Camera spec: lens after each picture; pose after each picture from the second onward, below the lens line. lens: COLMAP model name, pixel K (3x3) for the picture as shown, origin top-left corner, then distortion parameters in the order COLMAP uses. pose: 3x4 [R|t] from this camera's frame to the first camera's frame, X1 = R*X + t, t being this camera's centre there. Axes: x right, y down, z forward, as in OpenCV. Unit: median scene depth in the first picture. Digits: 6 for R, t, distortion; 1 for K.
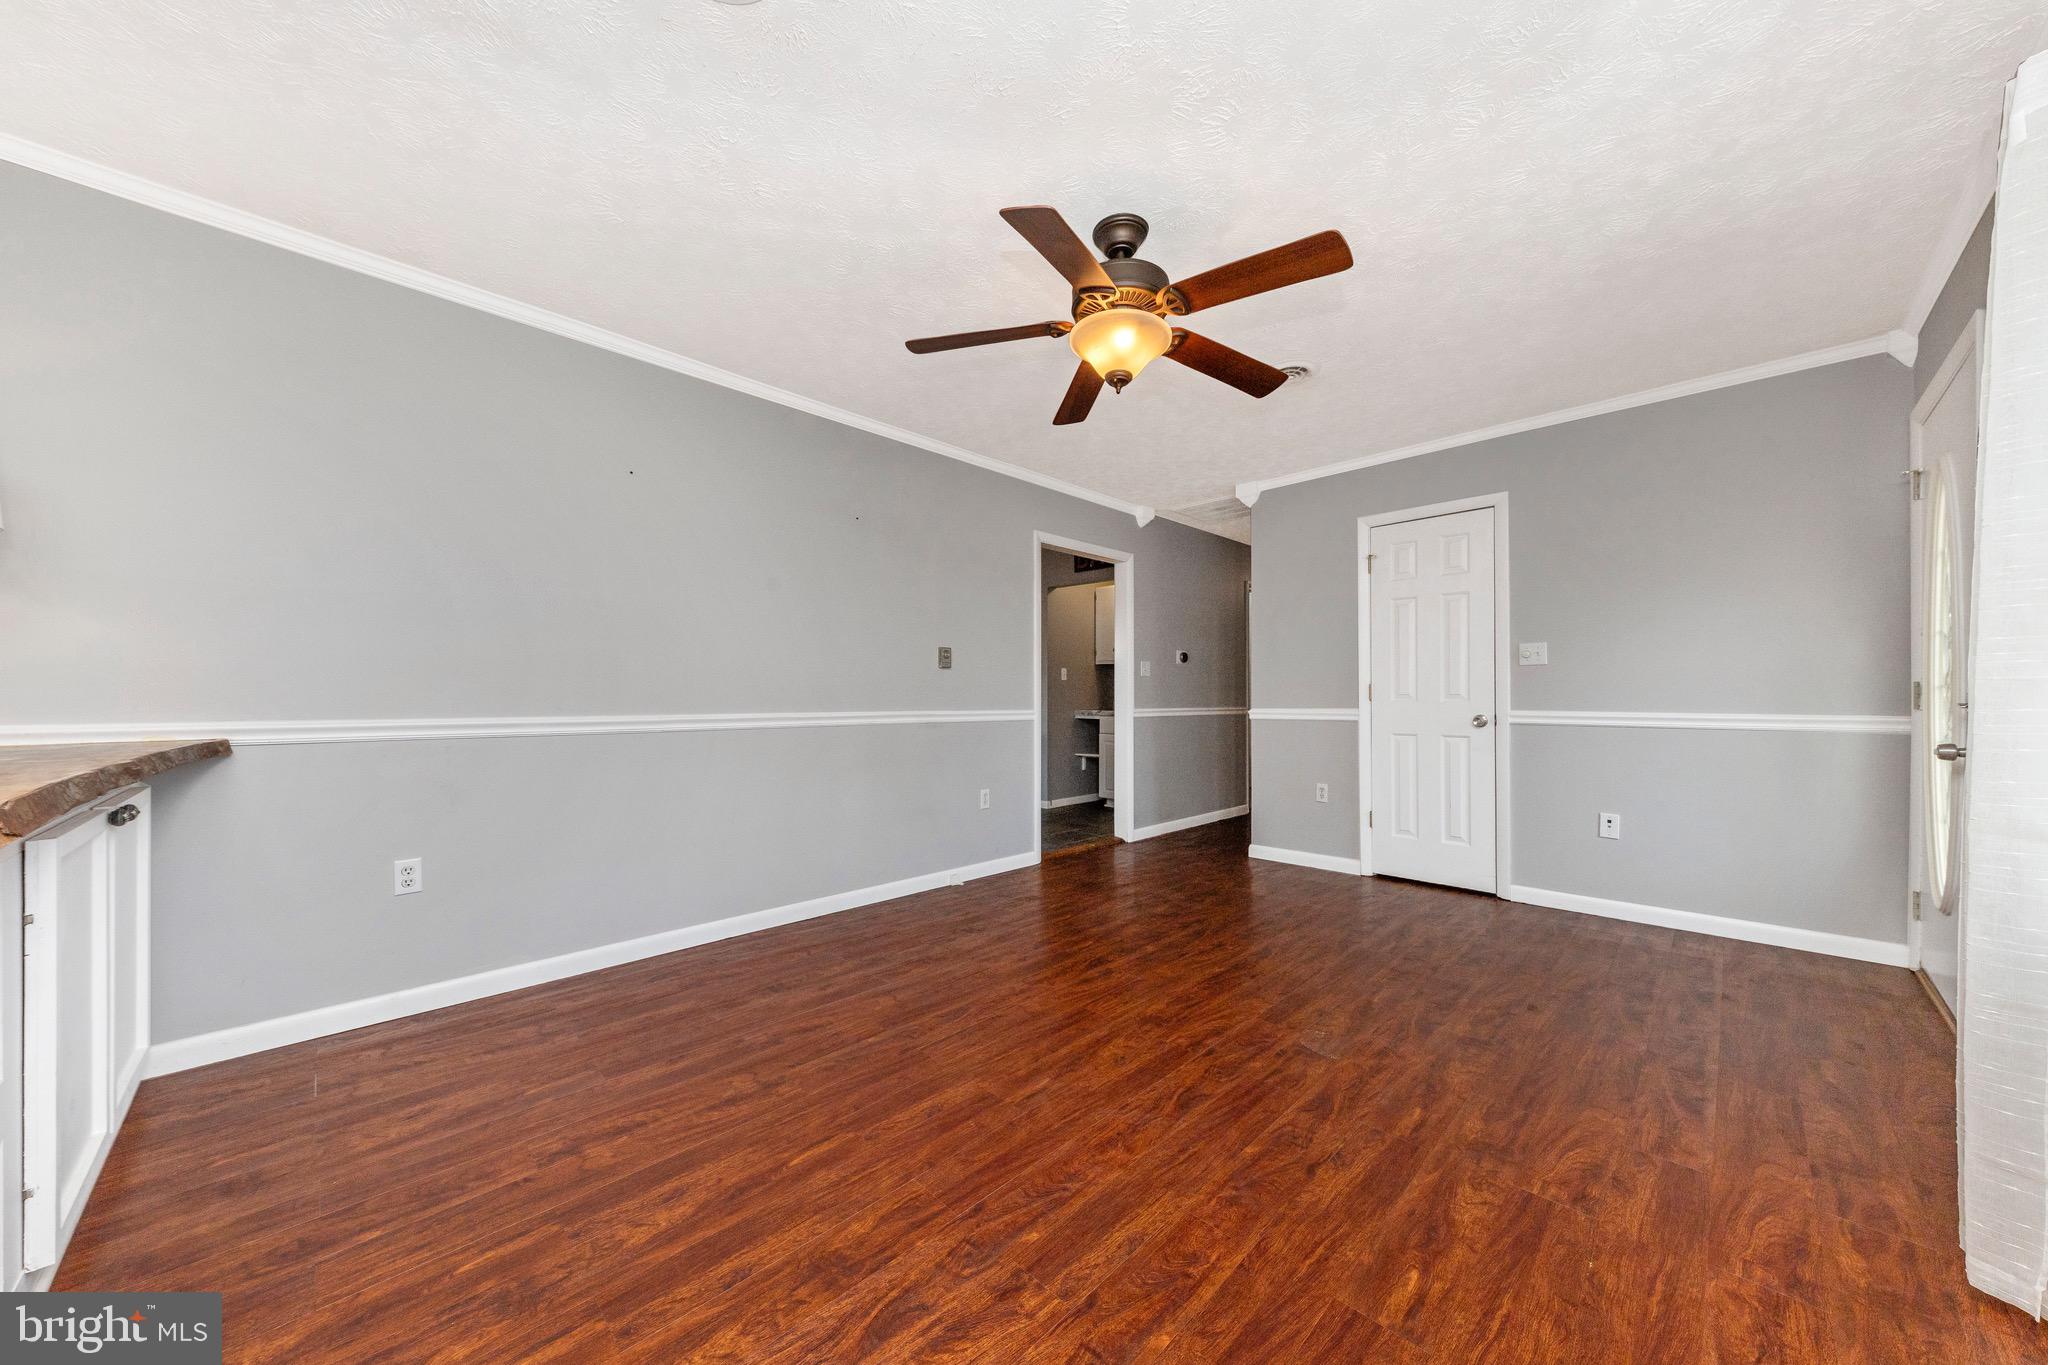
lens RADIAL K [[708.7, 0, 1017.1], [0, 708.7, 695.7], [0, 0, 1]] dist [0.015882, -0.007460]
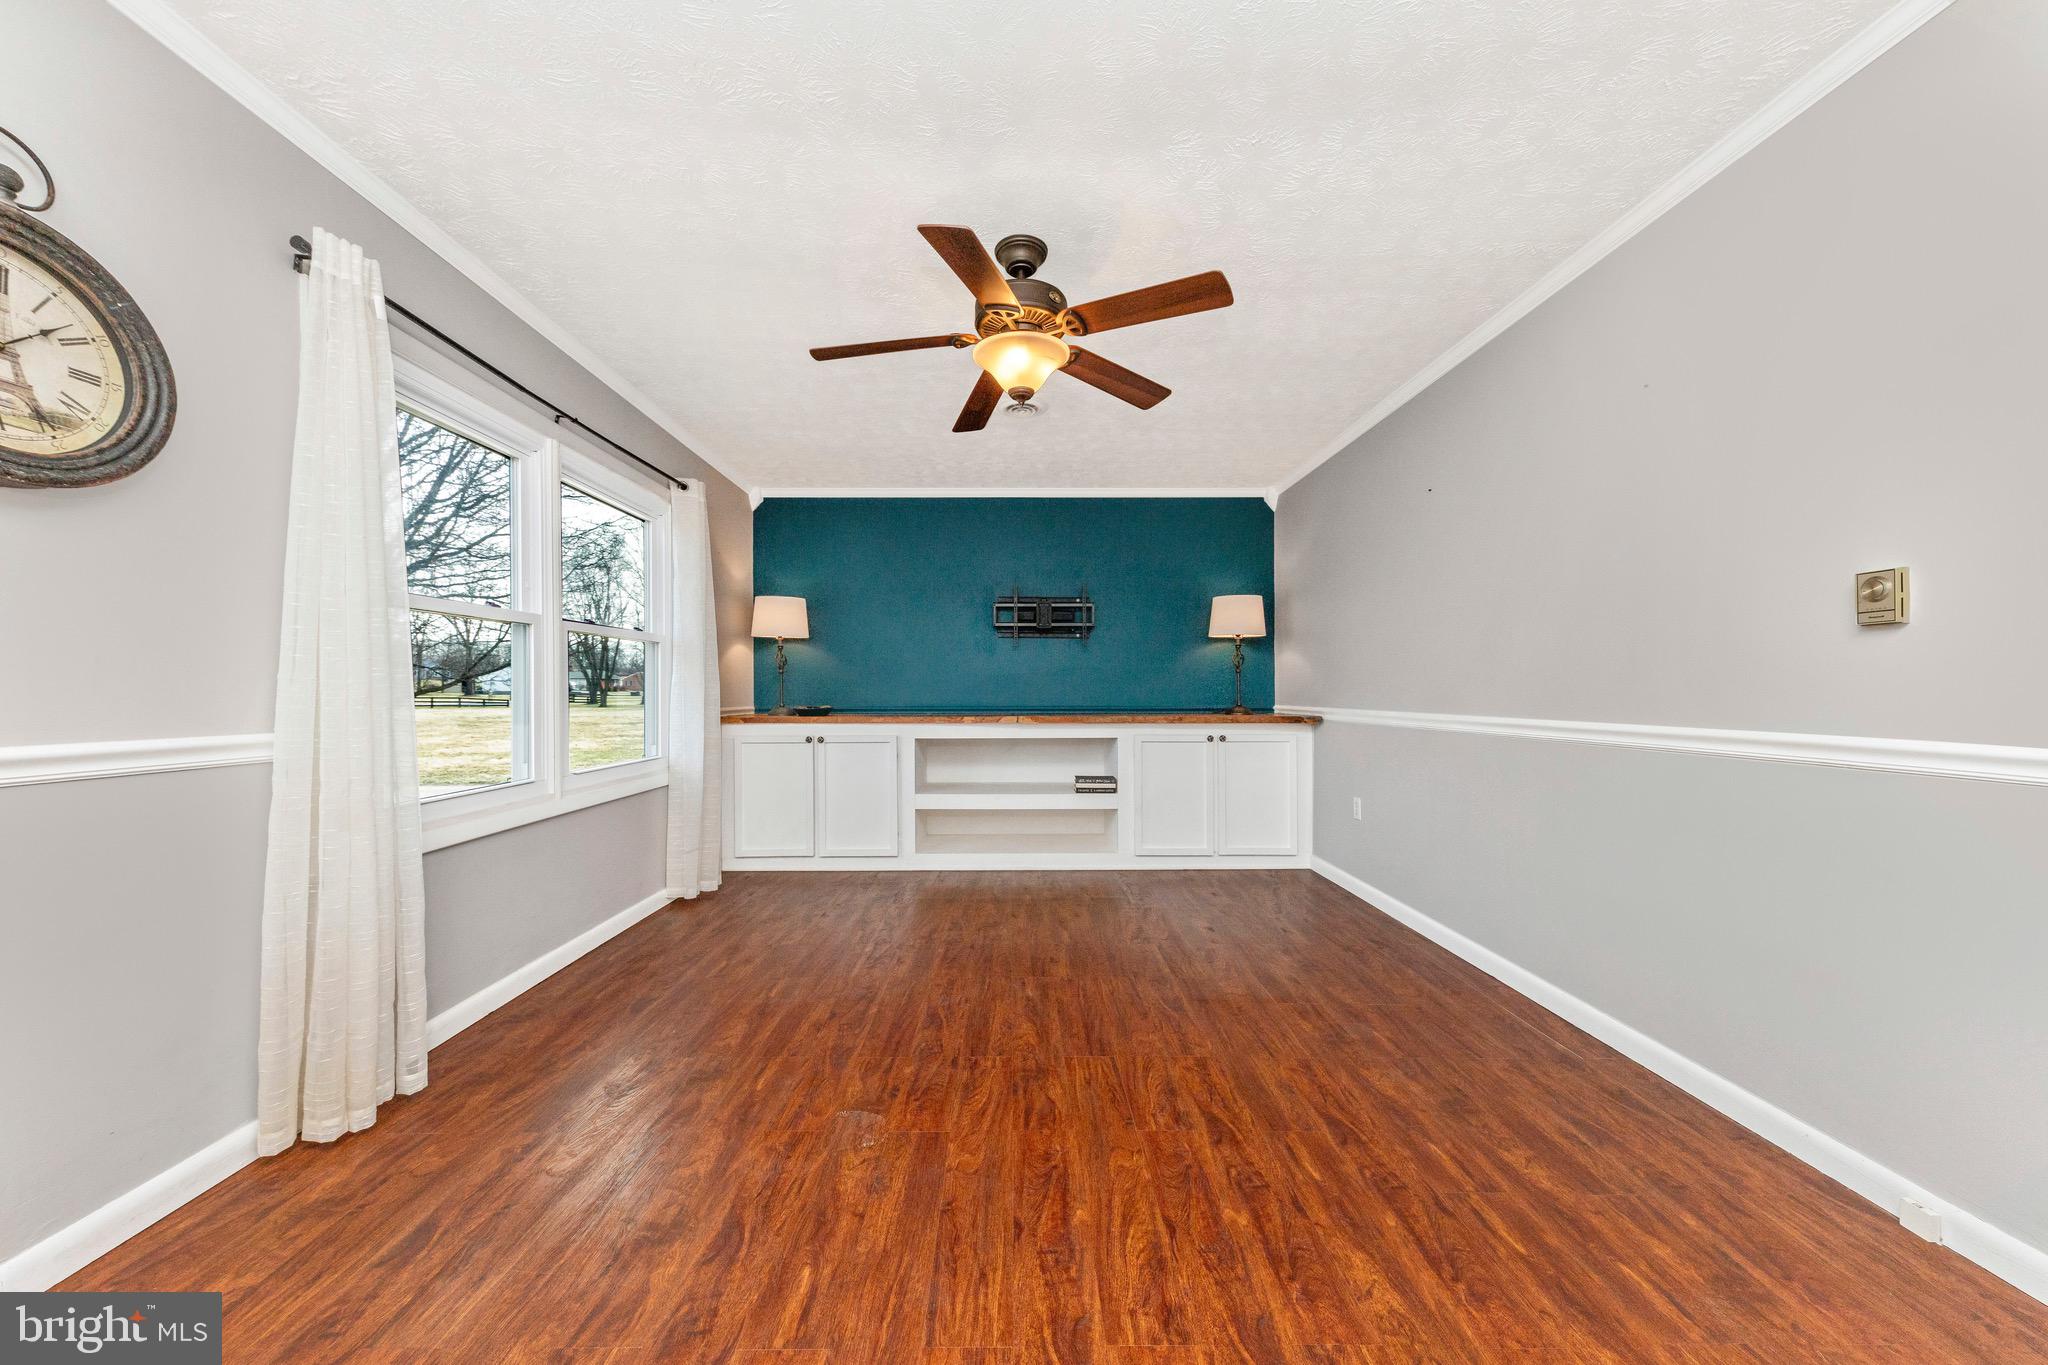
lens RADIAL K [[700.0, 0, 1016.3], [0, 700.0, 689.2], [0, 0, 1]] dist [0.002954, -0.000065]
pose [[-0.696902, -0.001263, -0.717166, 0.850553], [0.001655, 0.999993, -0.003370, -0.010230], [0.717165, -0.003536, -0.696895, 1.632576]]
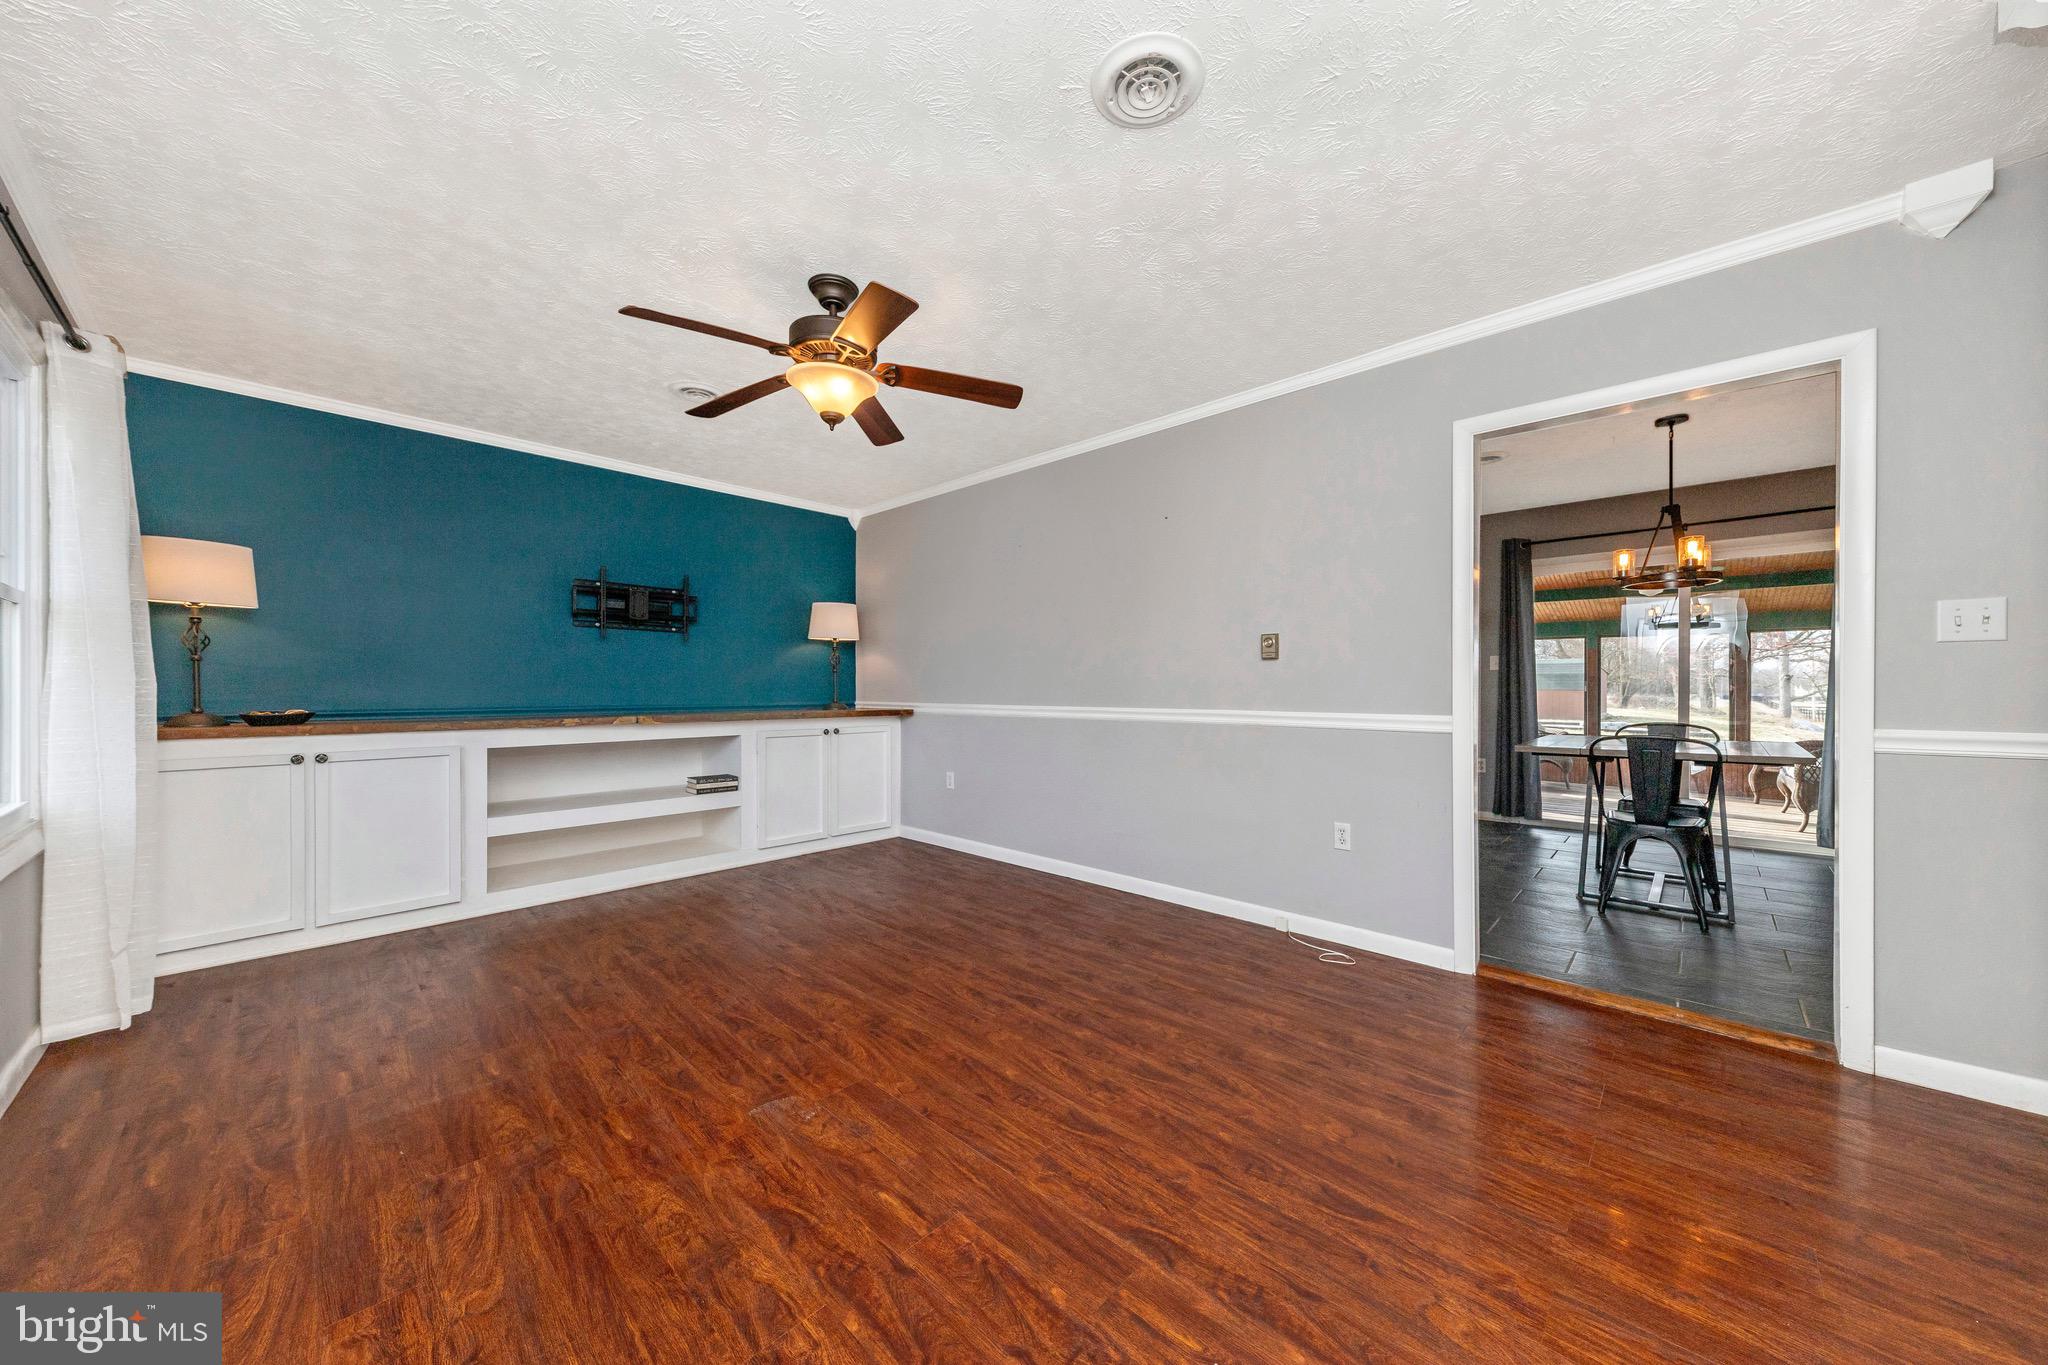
lens RADIAL K [[699.9, 0, 1024.0], [0, 699.9, 682.5], [0, 0, 1]] dist [0.012771, -0.005387]
pose [[0.032781, -0.008407, -0.999427, 1.231551], [0.000746, 0.999965, -0.008387, -0.011241], [0.999462, -0.000471, 0.032786, 1.212462]]
